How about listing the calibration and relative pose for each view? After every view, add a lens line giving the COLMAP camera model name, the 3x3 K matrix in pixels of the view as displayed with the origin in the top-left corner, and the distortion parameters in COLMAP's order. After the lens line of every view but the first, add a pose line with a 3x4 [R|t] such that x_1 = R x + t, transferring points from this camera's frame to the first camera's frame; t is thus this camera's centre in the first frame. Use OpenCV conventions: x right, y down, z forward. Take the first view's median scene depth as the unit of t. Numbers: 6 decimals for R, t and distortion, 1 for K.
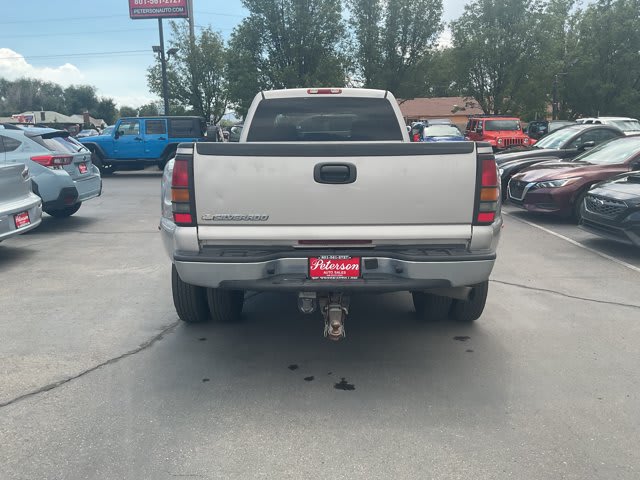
lens RADIAL K [[531.7, 0, 320.0], [0, 531.7, 240.0], [0, 0, 1]] dist [0.069886, -0.124277]
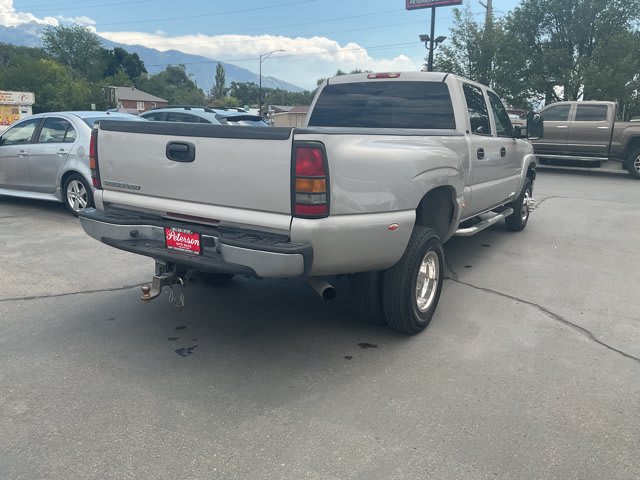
lens RADIAL K [[531.7, 0, 320.0], [0, 531.7, 240.0], [0, 0, 1]] dist [0.069886, -0.124277]
pose [[0.844220, 0.143055, -0.516553, 0.115106], [-0.132849, 0.989501, 0.056915, -0.006575], [0.519272, 0.020575, 0.854361, 0.031940]]
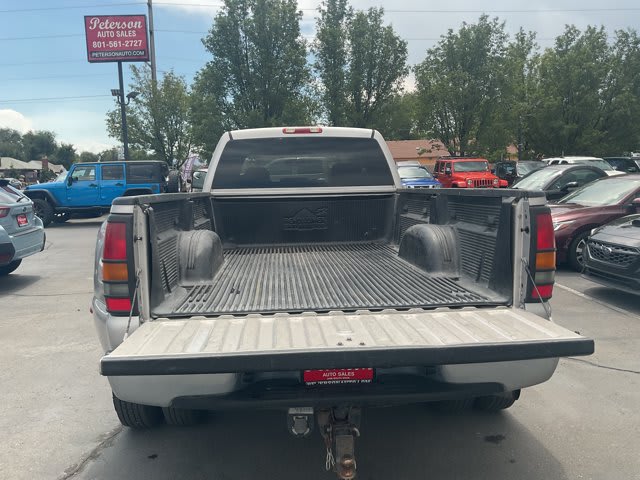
lens RADIAL K [[531.7, 0, 320.0], [0, 531.7, 240.0], [0, 0, 1]] dist [0.069886, -0.124277]
pose [[0.997774, -0.020433, 0.063480, -0.005409], [0.025285, 0.996742, -0.076590, -0.009009], [-0.061708, 0.078025, 0.995040, 0.039758]]
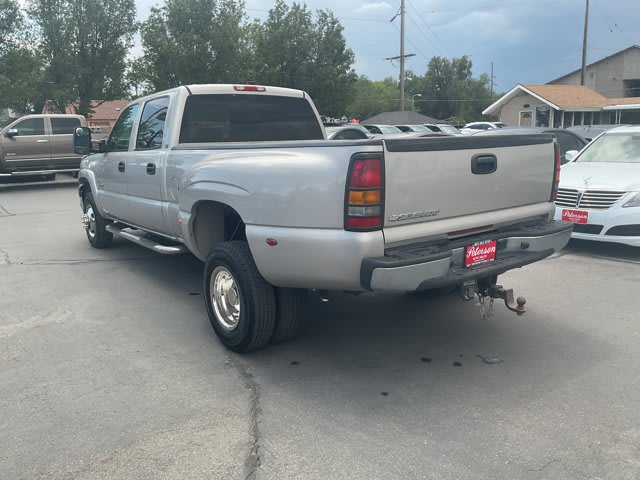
lens RADIAL K [[524.8, 0, 321.6], [0, 524.8, 246.4], [0, 0, 1]] dist [0.116961, -0.236541]
pose [[0.806006, -0.136132, 0.576041, -0.118873], [0.133587, 0.989921, 0.047025, -0.007543], [-0.576636, 0.039049, 0.816067, 0.044638]]
